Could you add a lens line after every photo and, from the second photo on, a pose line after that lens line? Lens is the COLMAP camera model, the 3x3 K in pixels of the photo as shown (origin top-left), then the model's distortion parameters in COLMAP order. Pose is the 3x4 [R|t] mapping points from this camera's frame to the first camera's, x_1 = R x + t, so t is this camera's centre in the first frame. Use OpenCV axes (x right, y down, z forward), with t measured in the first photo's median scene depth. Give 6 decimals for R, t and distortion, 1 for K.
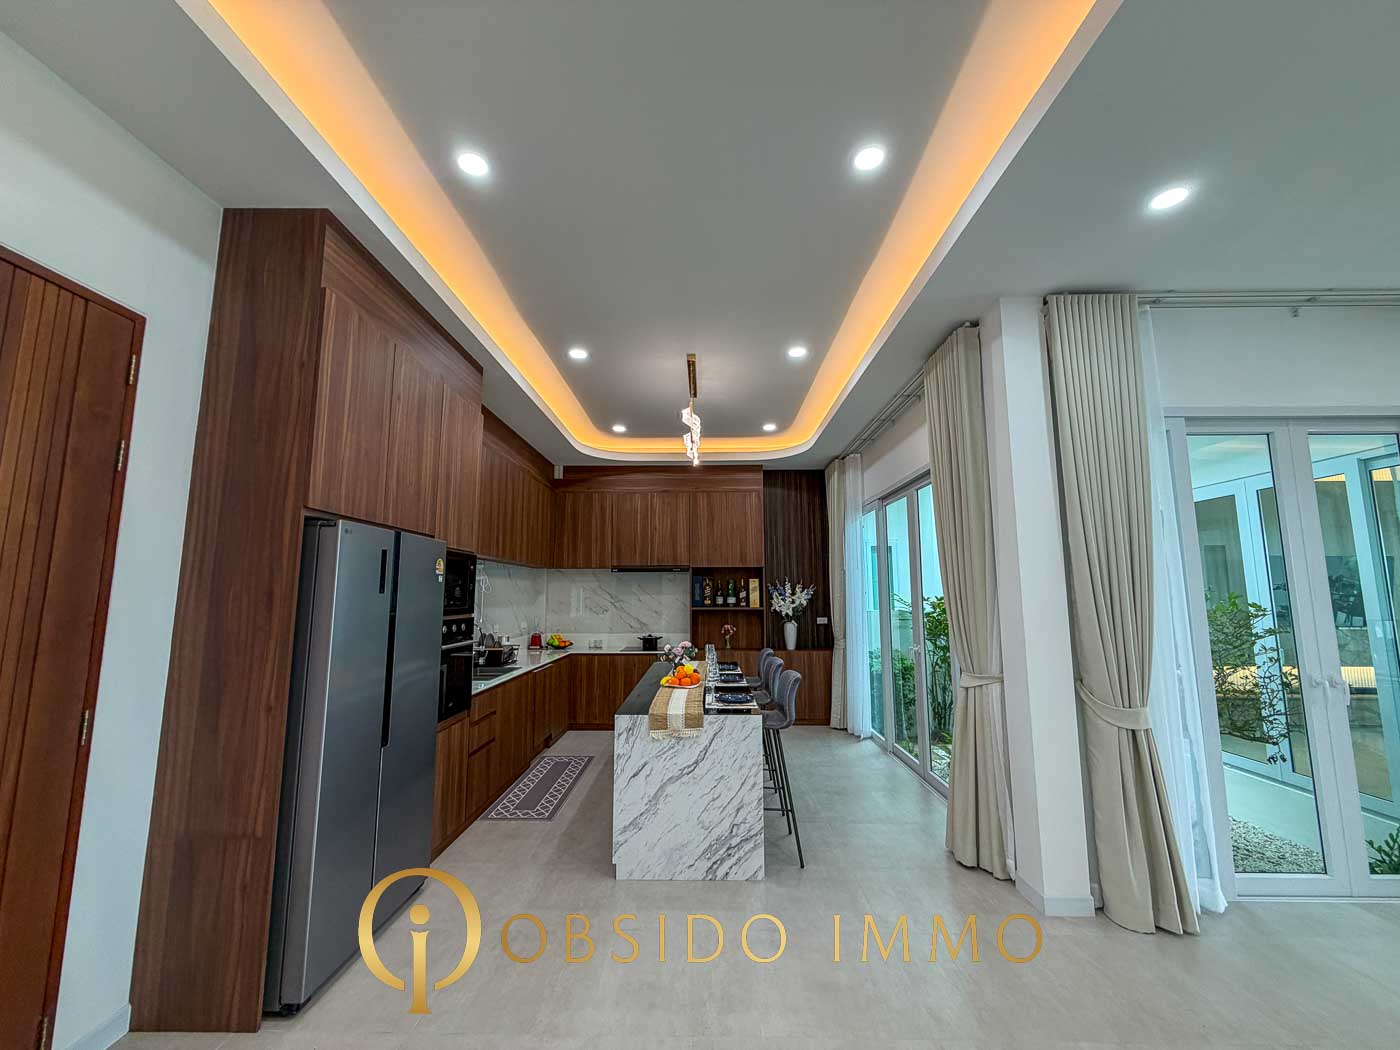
lens RADIAL K [[557.6, 0, 697.7], [0, 557.6, 523.9], [0, 0, 1]] dist [-0.000337, 0.000352]
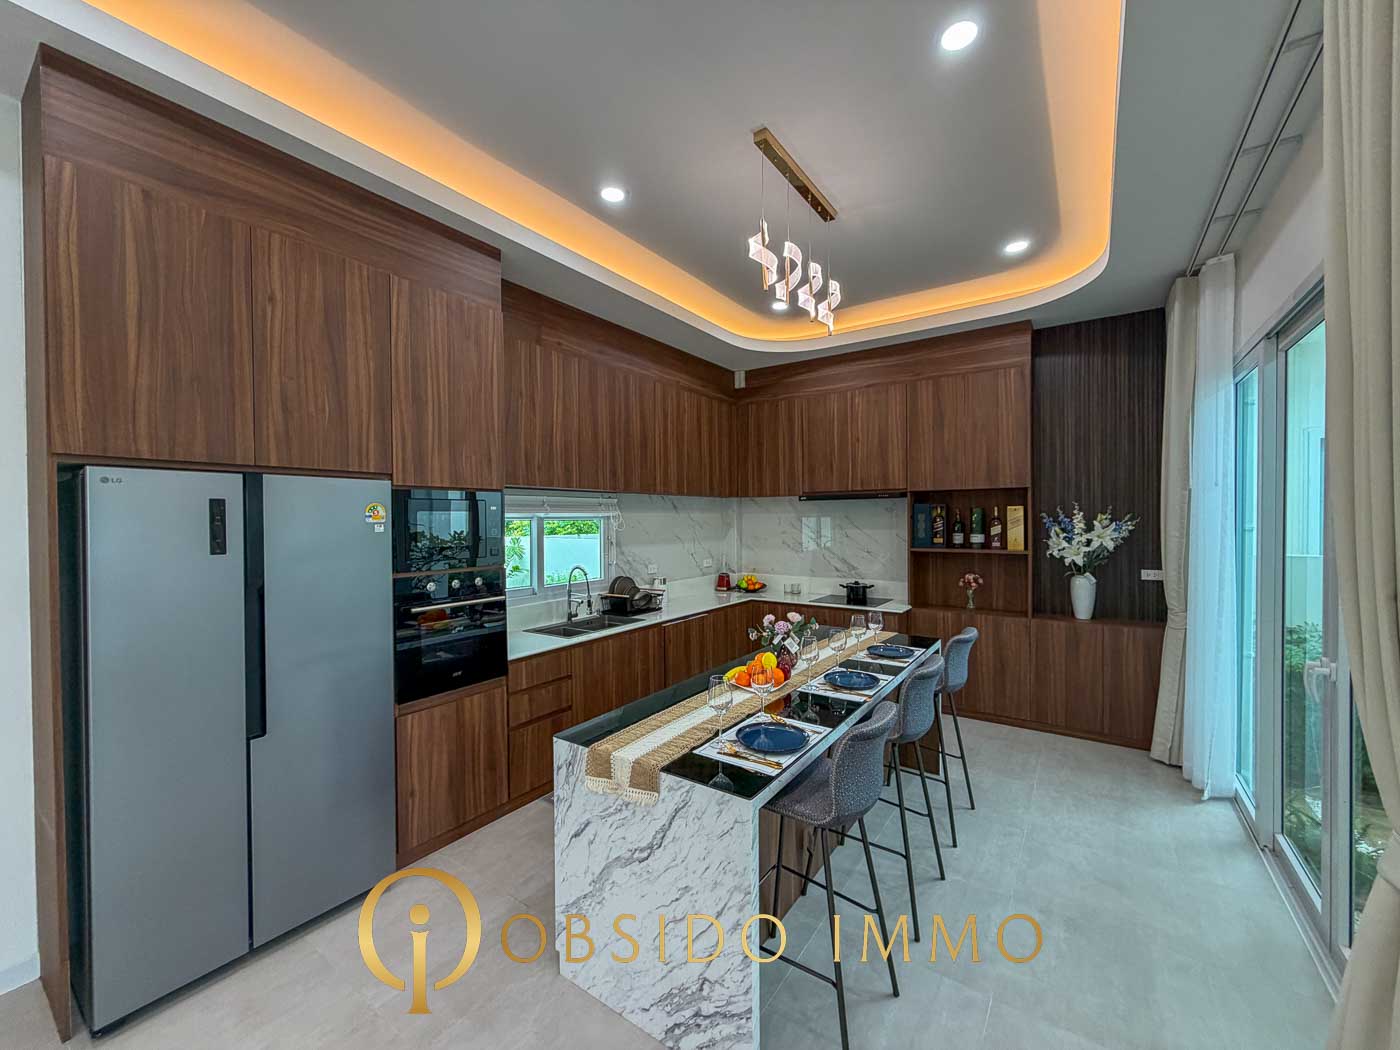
lens RADIAL K [[557.6, 0, 698.2], [0, 557.6, 525.1], [0, 0, 1]] dist [-0.000337, 0.000352]
pose [[0.827491, 0.002832, -0.561472, 0.357232], [0.077878, 0.989743, 0.119768, 0.033857], [0.556052, -0.142834, 0.818783, 0.600479]]
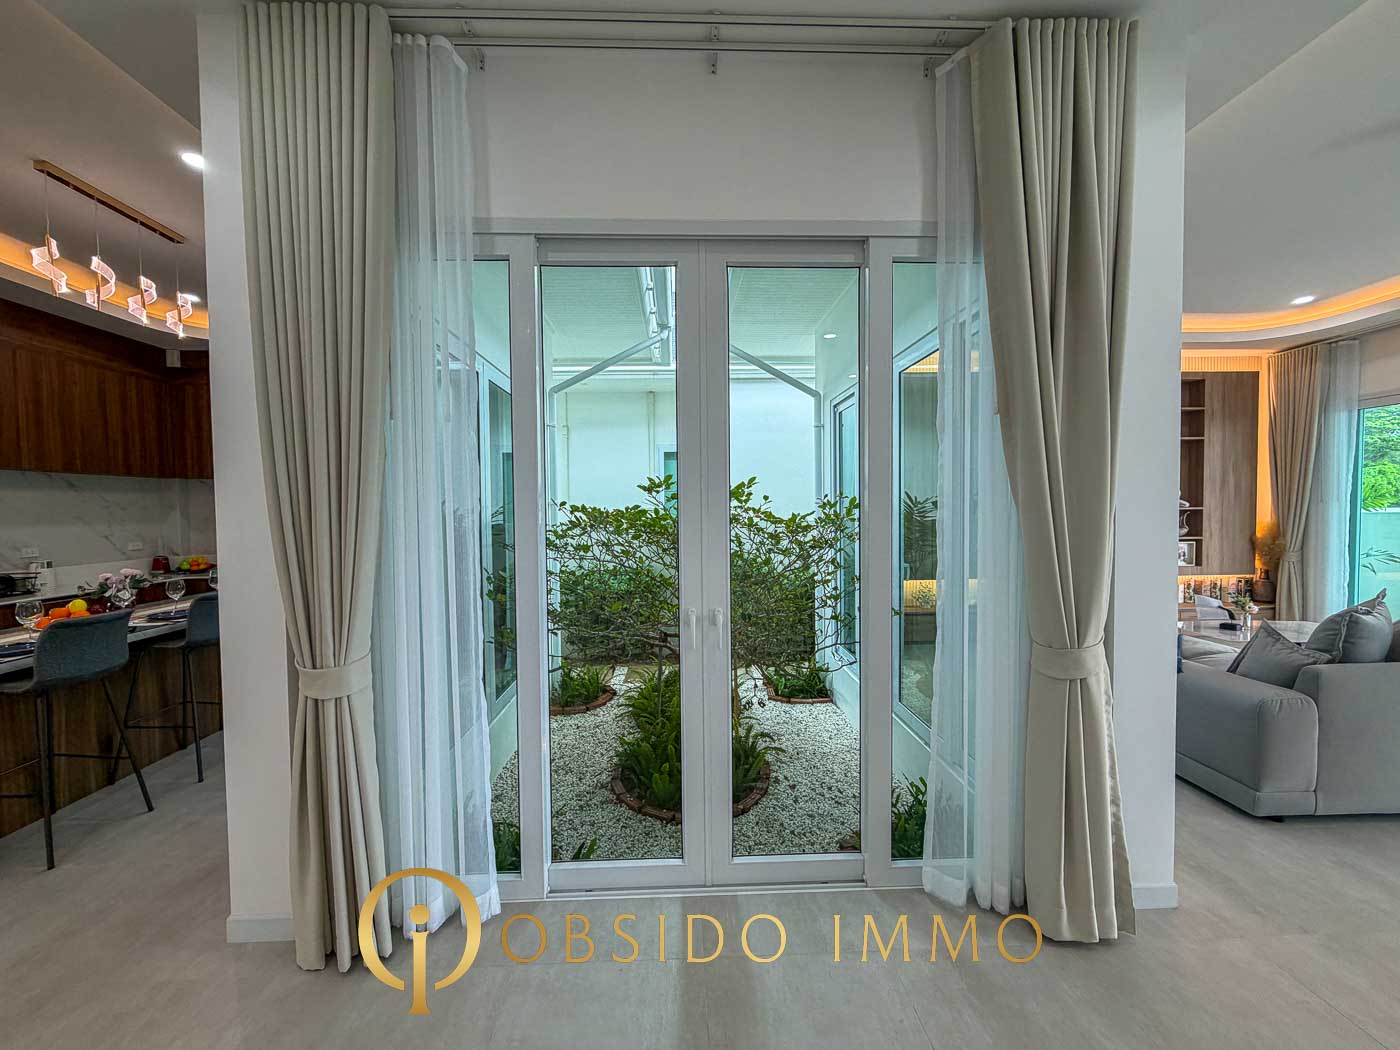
lens RADIAL K [[557.6, 0, 698.4], [0, 557.6, 525.0], [0, 0, 1]] dist [-0.000337, 0.000352]
pose [[0.998459, -0.012461, 0.054083, 1.034535], [0.003807, 0.987550, 0.157257, 0.045516], [-0.055369, -0.156808, 0.986076, 0.284513]]
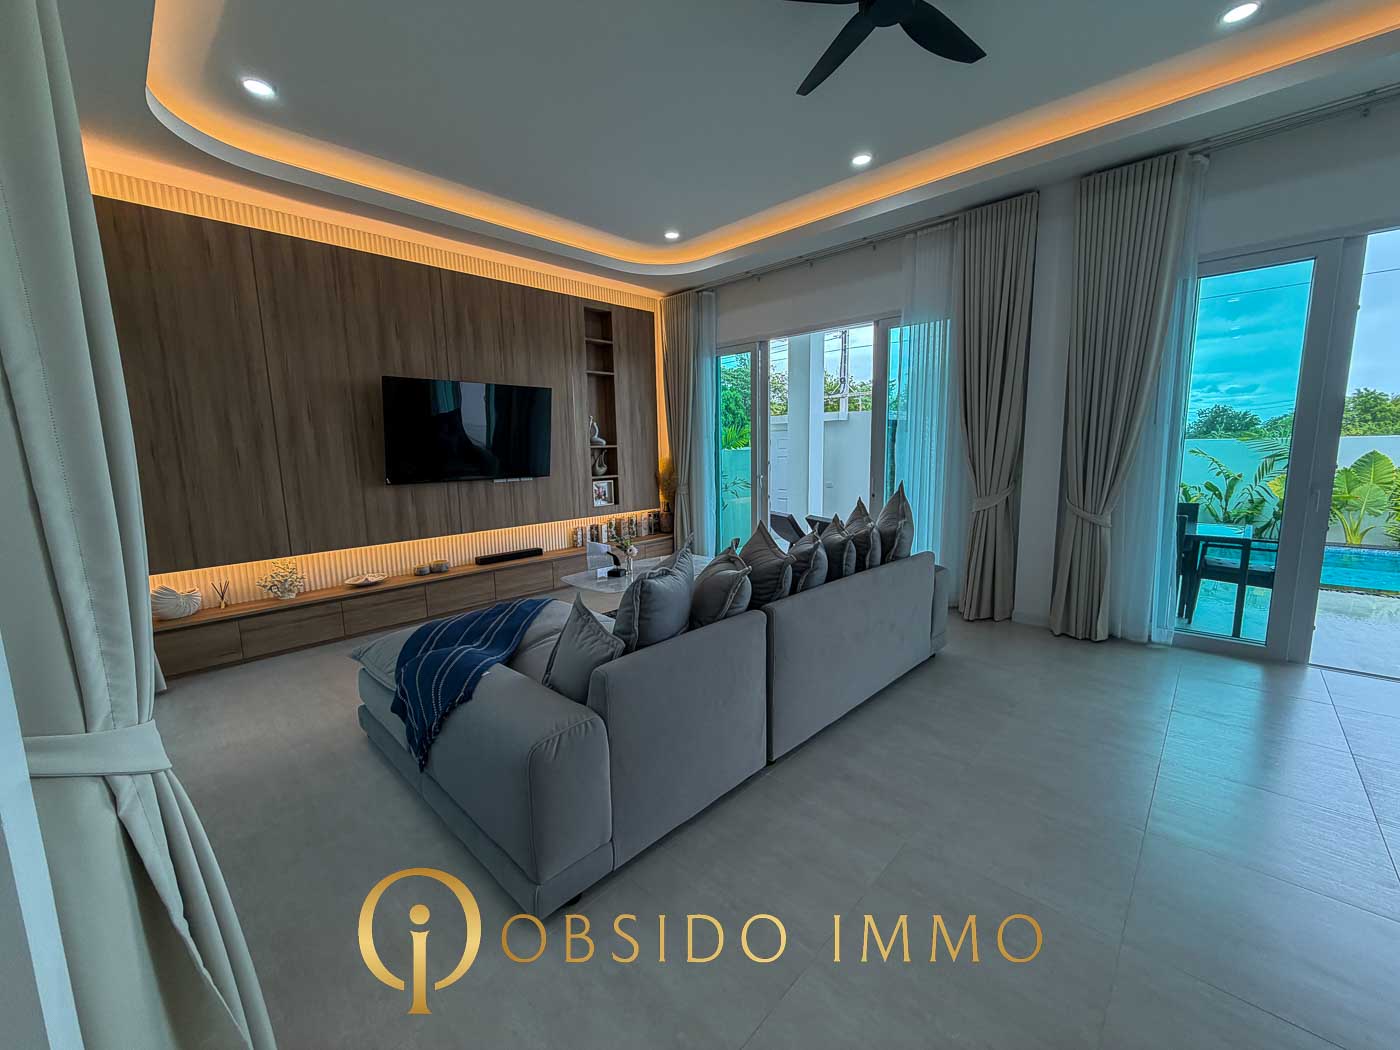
lens RADIAL K [[557.6, 0, 696.0], [0, 557.6, 523.2], [0, 0, 1]] dist [-0.000337, 0.000352]
pose [[0.676315, -0.116023, 0.727418, 1.671888], [-0.072688, 0.972186, 0.222645, 0.112494], [-0.733018, -0.203452, 0.649070, 0.616910]]
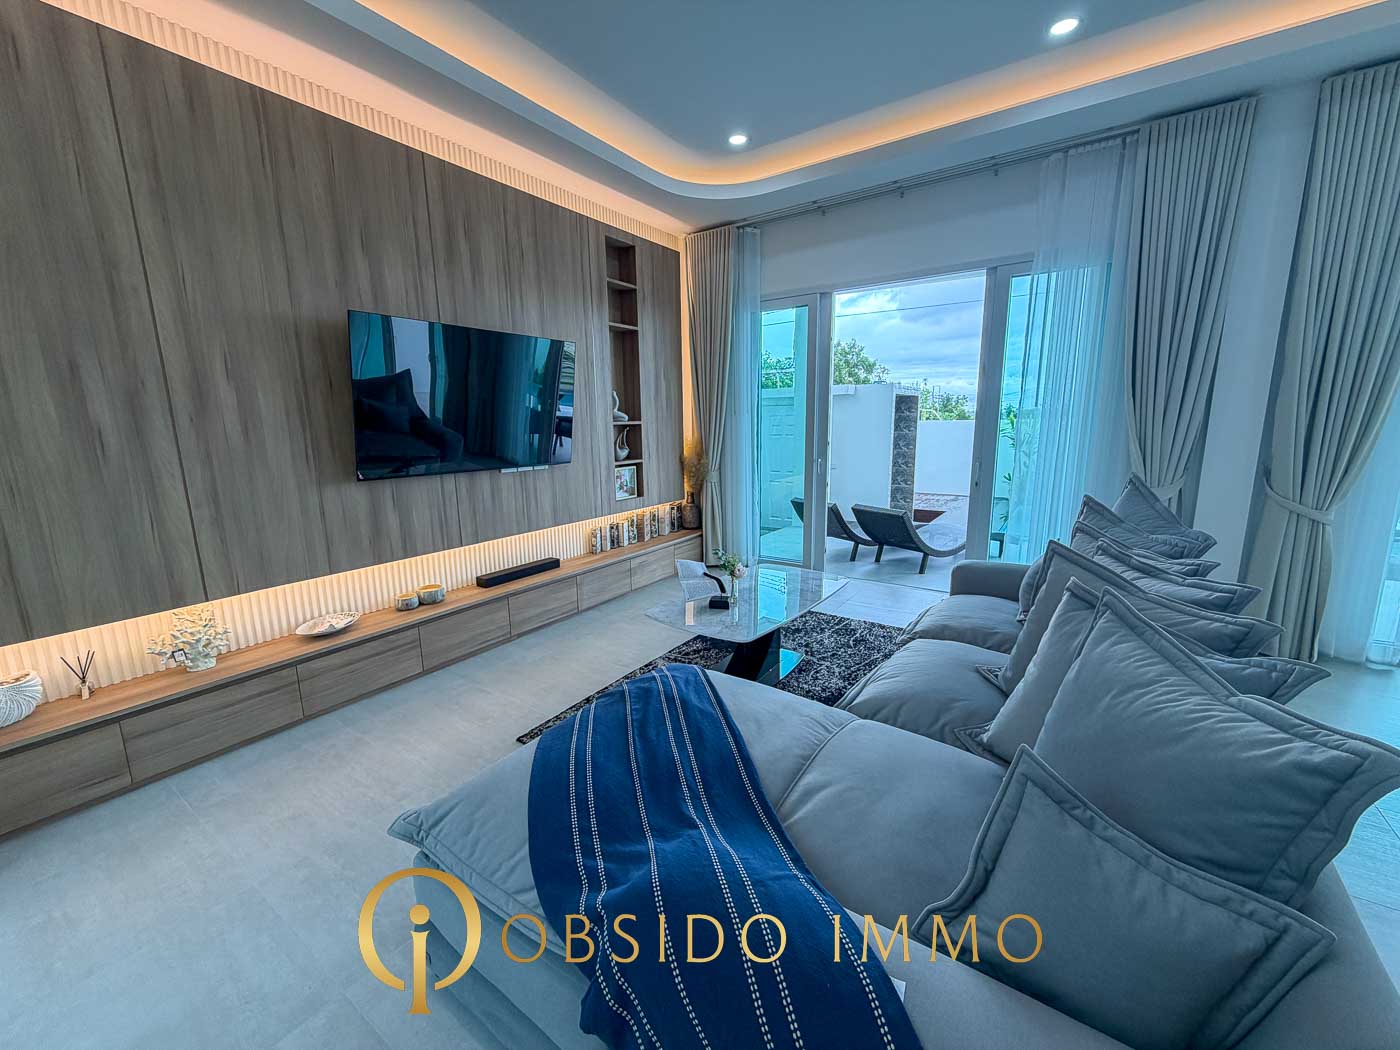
lens RADIAL K [[557.6, 0, 693.3], [0, 557.6, 522.7], [0, 0, 1]] dist [-0.000337, 0.000352]
pose [[0.555475, -0.159847, 0.816025, 1.725811], [-0.089578, 0.964136, 0.249836, 0.177201], [-0.826694, -0.211876, 0.521235, 1.186480]]
